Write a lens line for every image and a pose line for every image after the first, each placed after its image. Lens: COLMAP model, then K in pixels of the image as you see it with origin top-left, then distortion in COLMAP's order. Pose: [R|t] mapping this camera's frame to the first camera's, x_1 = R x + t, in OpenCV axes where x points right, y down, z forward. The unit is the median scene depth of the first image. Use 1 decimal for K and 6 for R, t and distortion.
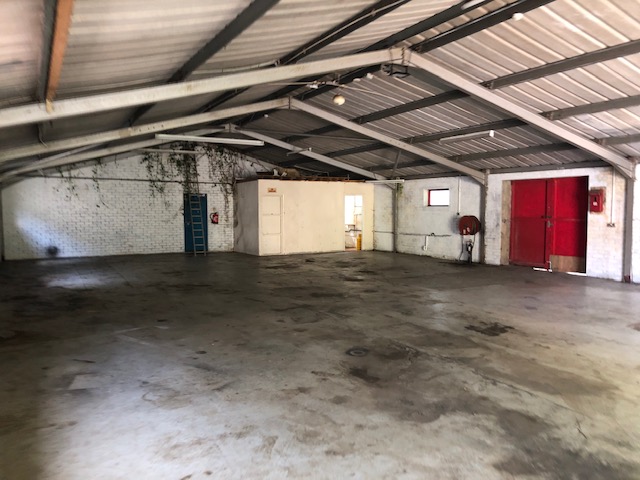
lens RADIAL K [[526.6, 0, 319.9], [0, 526.6, 240.3], [0, 0, 1]] dist [0.000088, 0.001018]
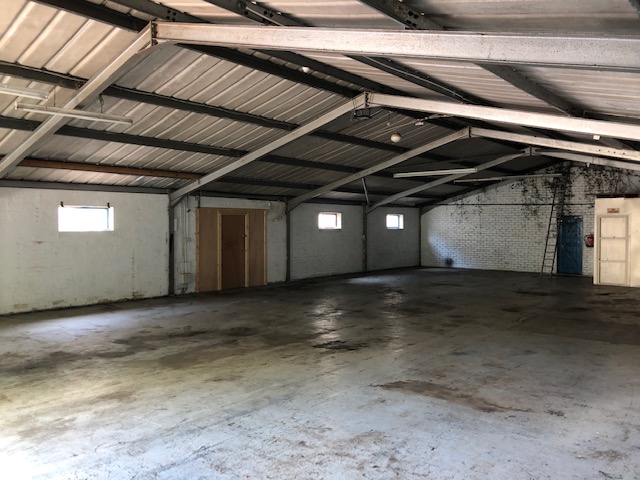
lens RADIAL K [[526.6, 0, 320.0], [0, 526.6, 238.4], [0, 0, 1]] dist [0.000088, 0.001018]
pose [[0.333692, 0.027616, -0.942278, 0.546609], [-0.062948, 0.997993, 0.006957, -0.024160], [0.940578, 0.056993, 0.334760, 0.244958]]
